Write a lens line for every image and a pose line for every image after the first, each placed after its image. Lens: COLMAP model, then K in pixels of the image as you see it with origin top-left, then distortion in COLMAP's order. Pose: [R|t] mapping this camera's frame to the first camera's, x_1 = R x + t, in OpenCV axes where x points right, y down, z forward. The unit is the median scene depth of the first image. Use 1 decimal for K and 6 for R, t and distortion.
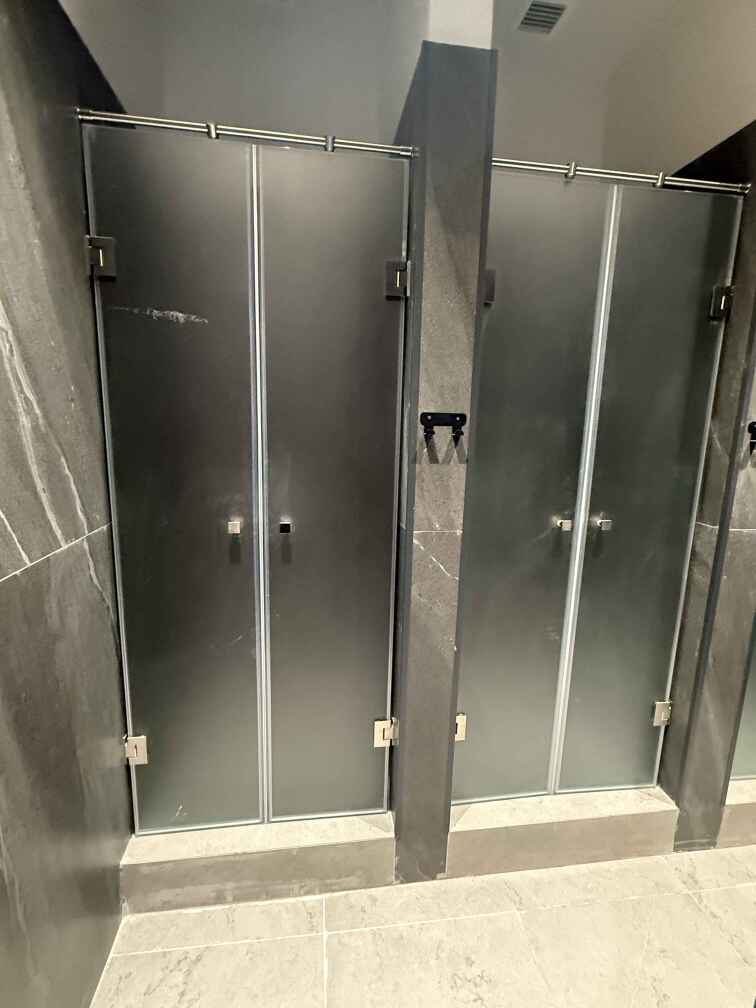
lens RADIAL K [[471.1, 0, 378.0], [0, 471.1, 504.0], [0, 0, 1]] dist [0.001722, -0.000072]
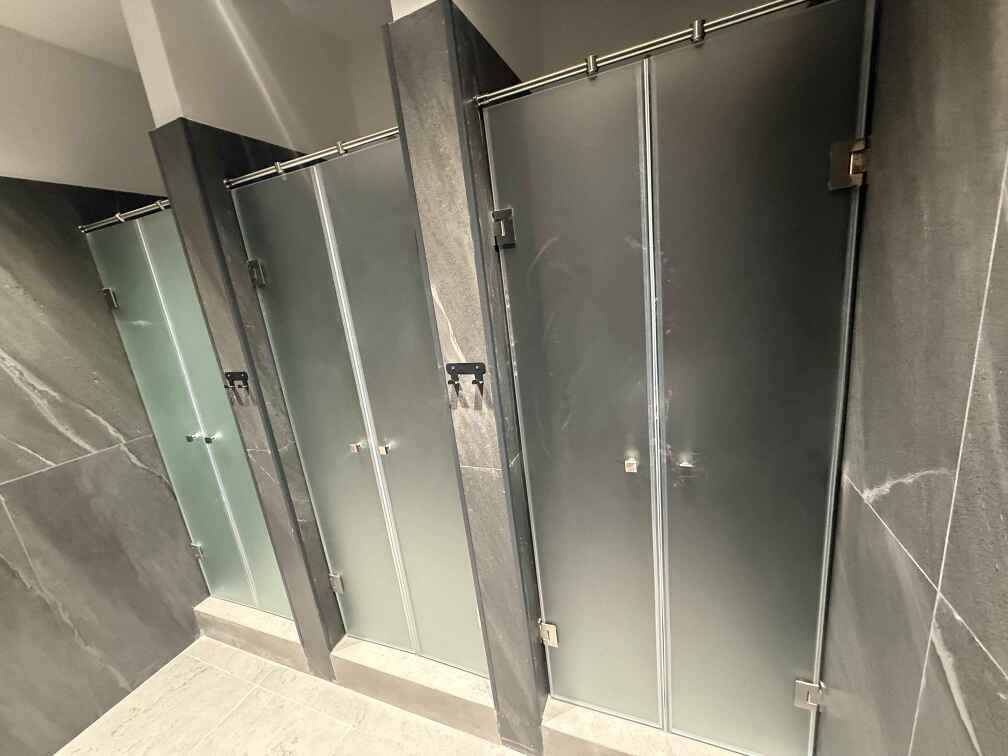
lens RADIAL K [[400.9, 0, 504.0], [0, 400.9, 378.0], [0, 0, 1]] dist [0.001389, 0.000171]
pose [[0.854920, -0.008058, -0.518697, 1.316826], [0.052612, 0.996070, 0.071243, -0.196234], [0.516085, -0.088197, 0.851984, 0.344844]]
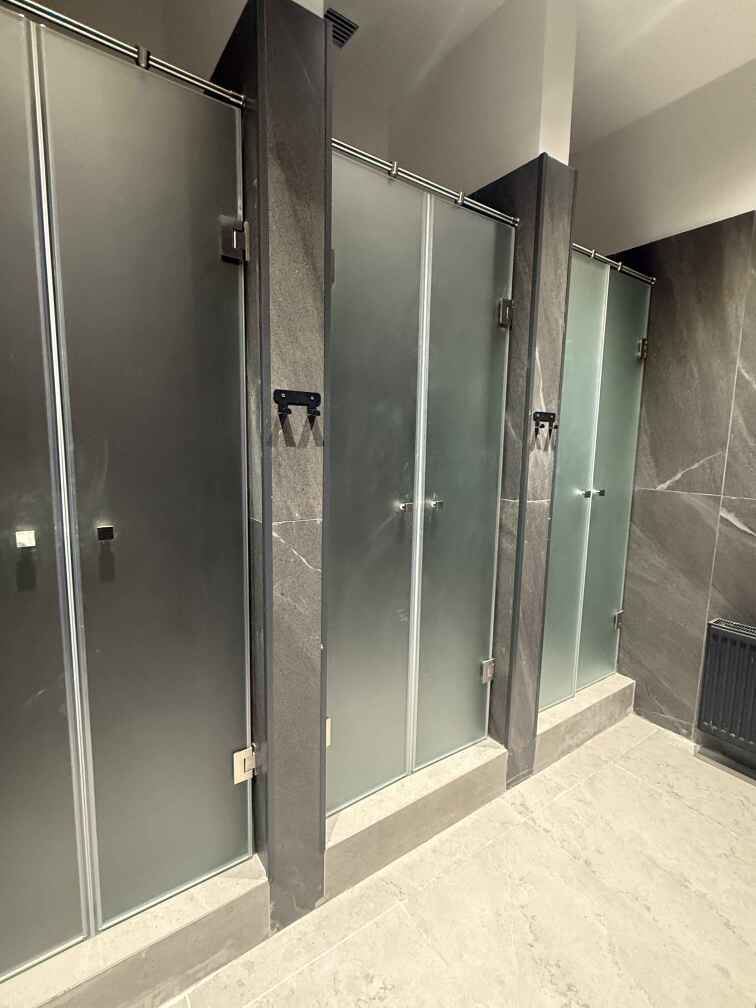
lens RADIAL K [[471.1, 0, 378.0], [0, 471.1, 504.0], [0, 0, 1]] dist [0.001722, -0.000072]
pose [[0.890235, -0.067381, 0.450491, -0.136522], [0.083953, 0.996327, -0.016880, 0.050570], [-0.447698, 0.052848, 0.892622, 0.103574]]
